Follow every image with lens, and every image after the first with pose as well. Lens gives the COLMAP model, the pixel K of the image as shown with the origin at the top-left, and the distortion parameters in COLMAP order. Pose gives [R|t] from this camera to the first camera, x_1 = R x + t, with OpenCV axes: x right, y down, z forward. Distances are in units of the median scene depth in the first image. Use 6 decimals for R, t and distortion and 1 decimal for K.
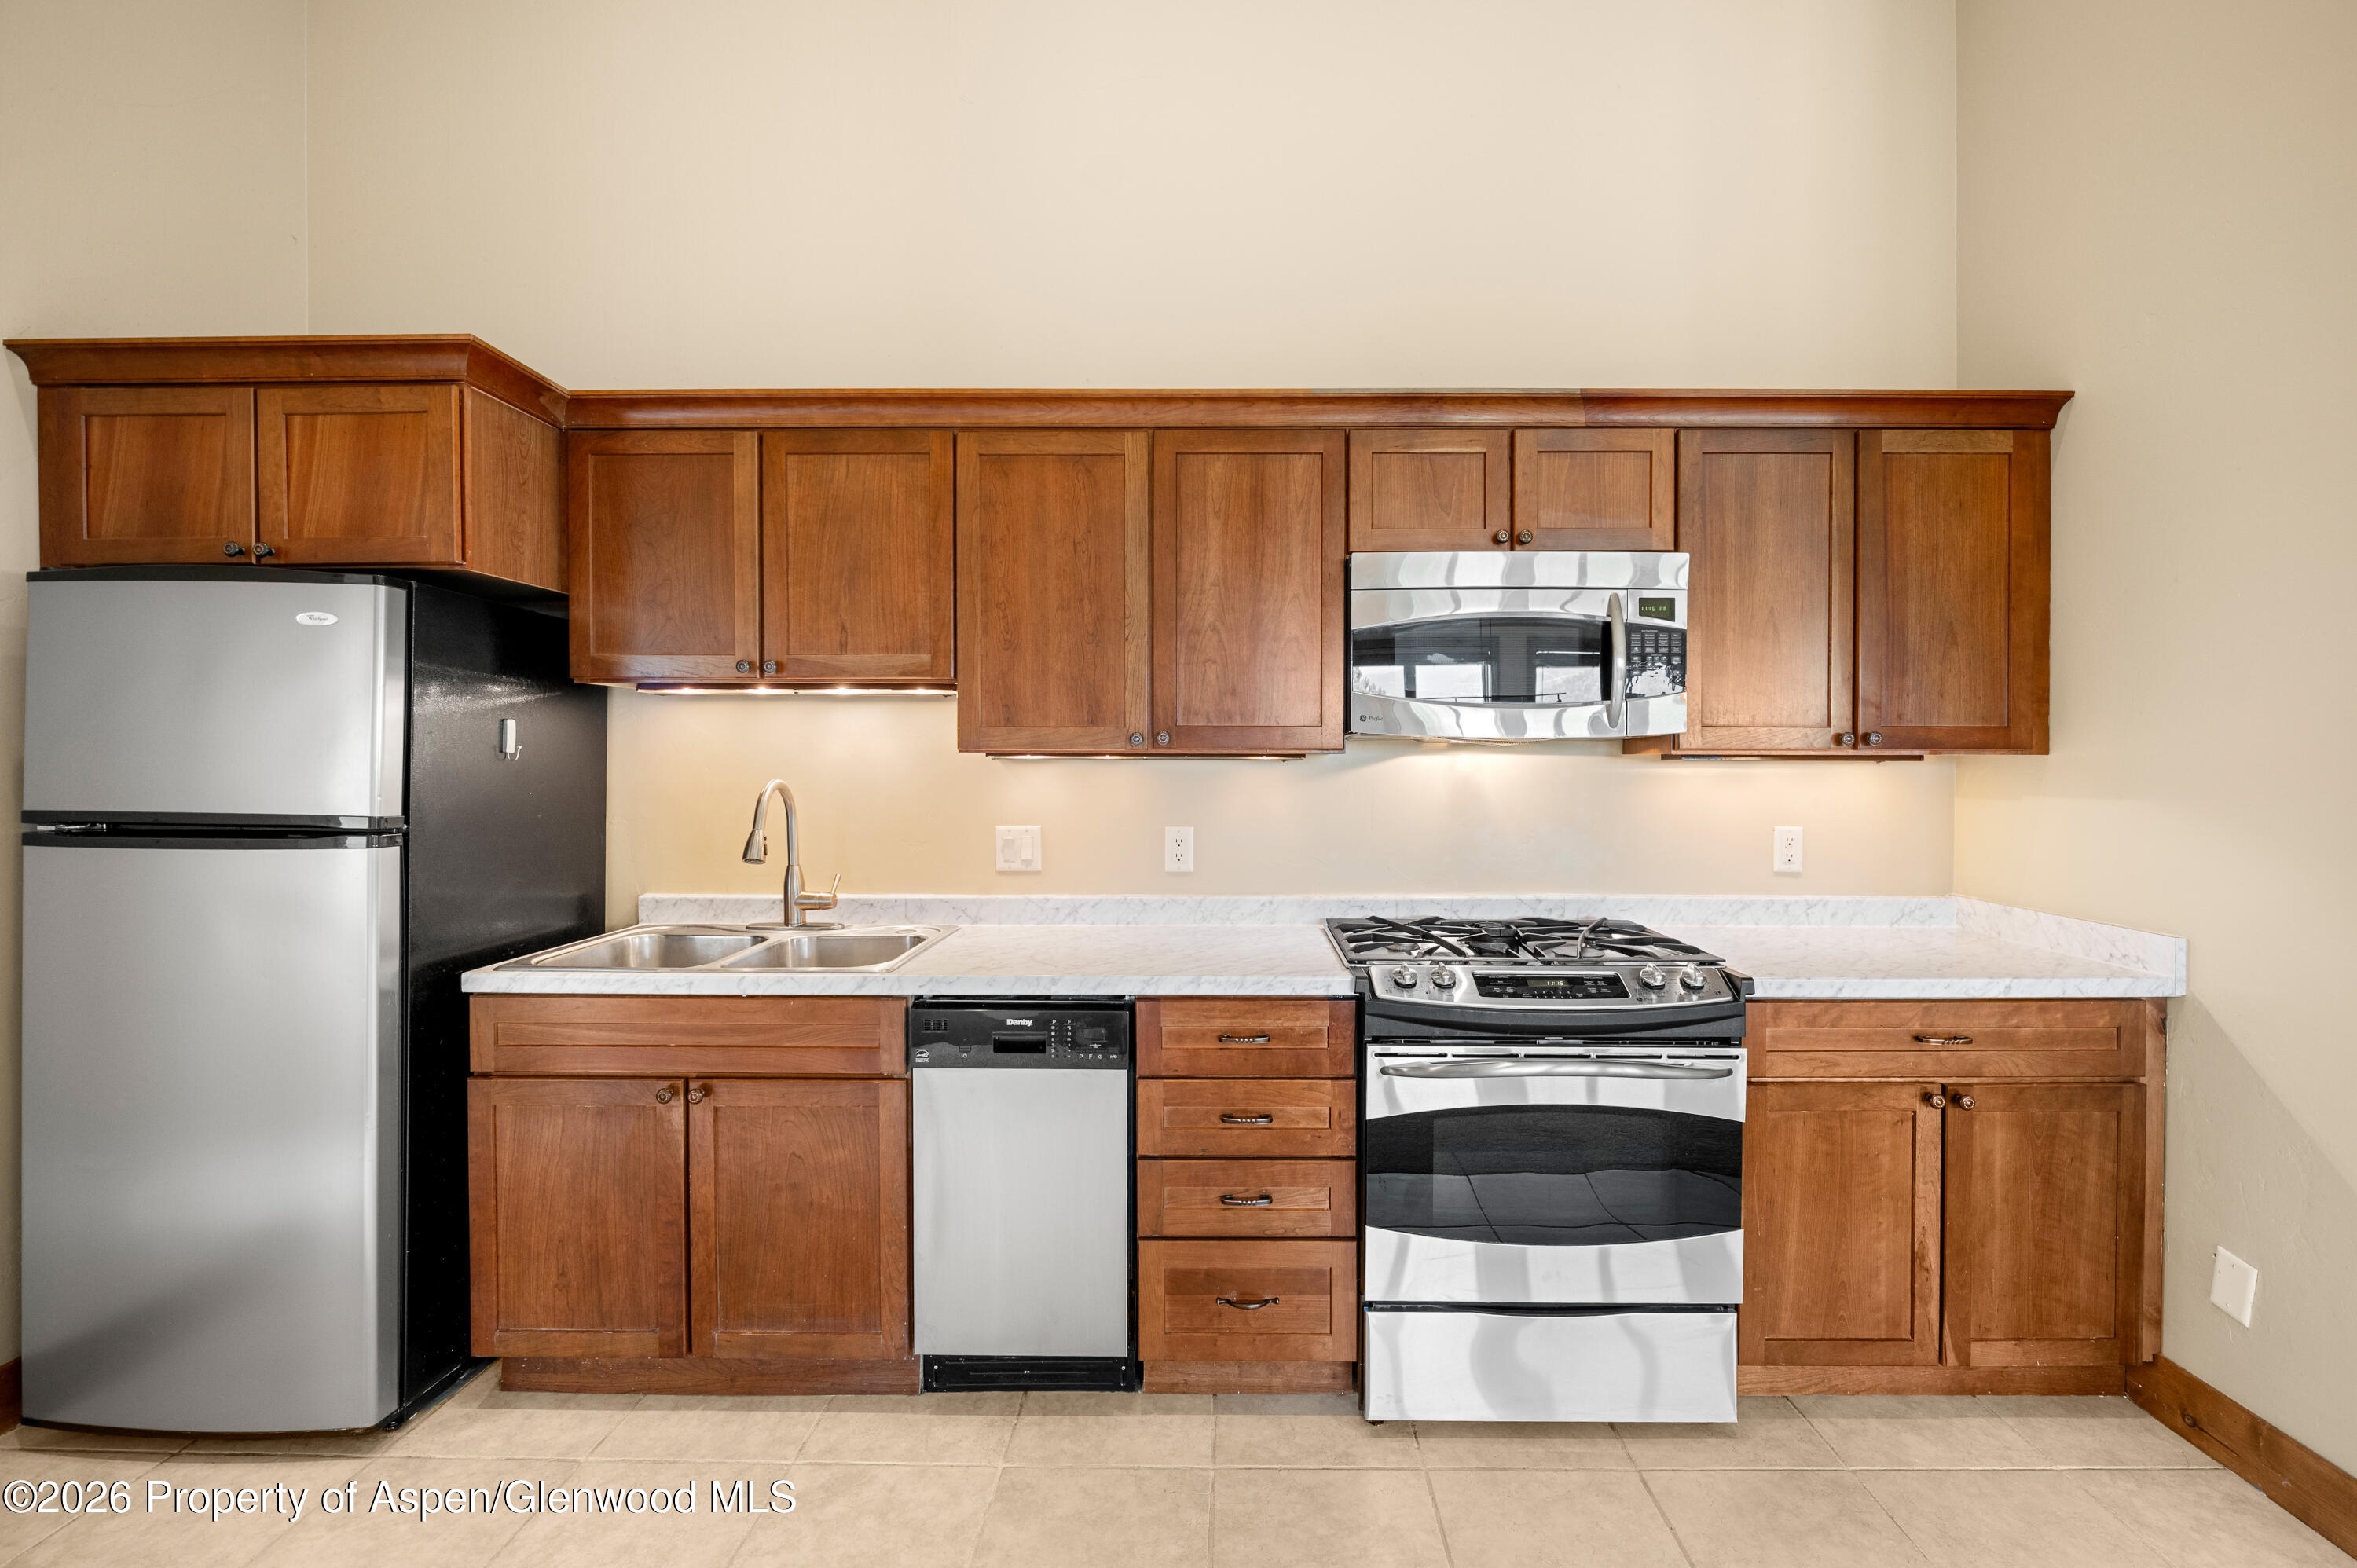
lens RADIAL K [[981.5, 0, 1225.0], [0, 981.5, 775.2], [0, 0, 1]] dist [-0.009402, -0.000429]
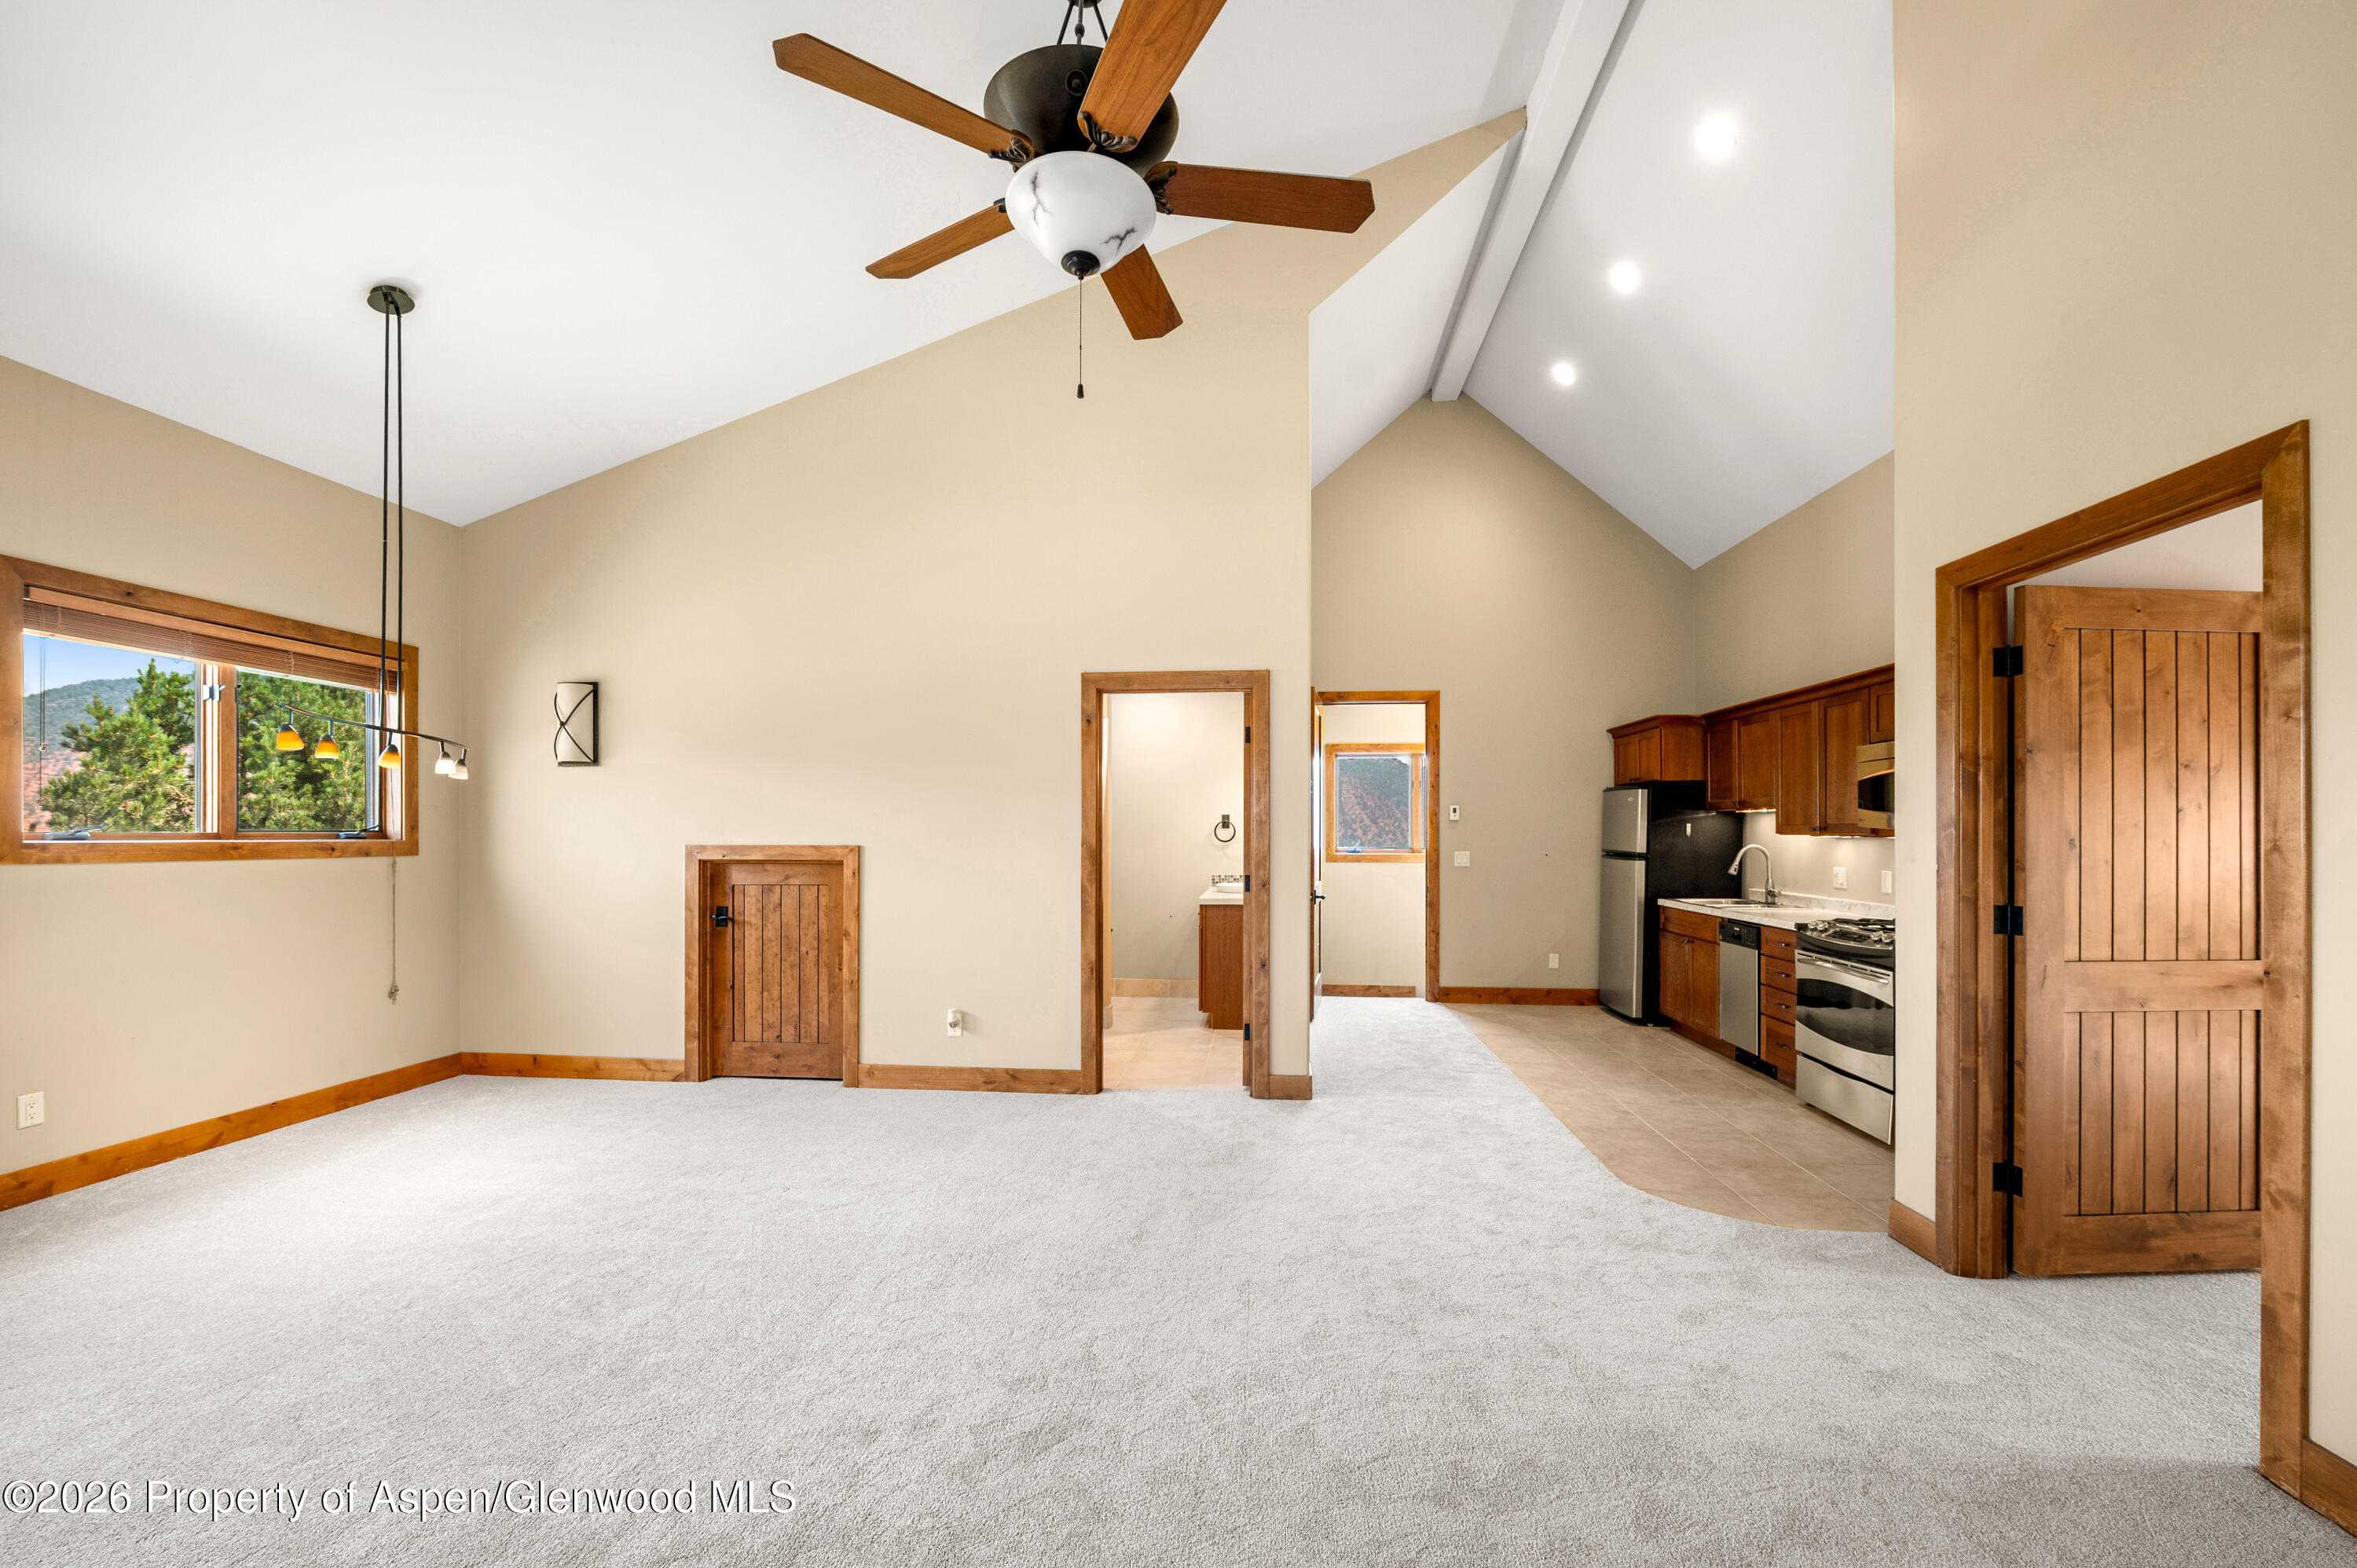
lens RADIAL K [[952.2, 0, 1186.3], [0, 952.2, 835.6], [0, 0, 1]] dist [-0.000660, -0.000065]
pose [[-0.072742, 0.001986, -0.997349, 2.358847], [-0.012744, 0.999915, 0.002920, -0.008351], [0.997269, 0.012922, -0.072711, -0.359946]]
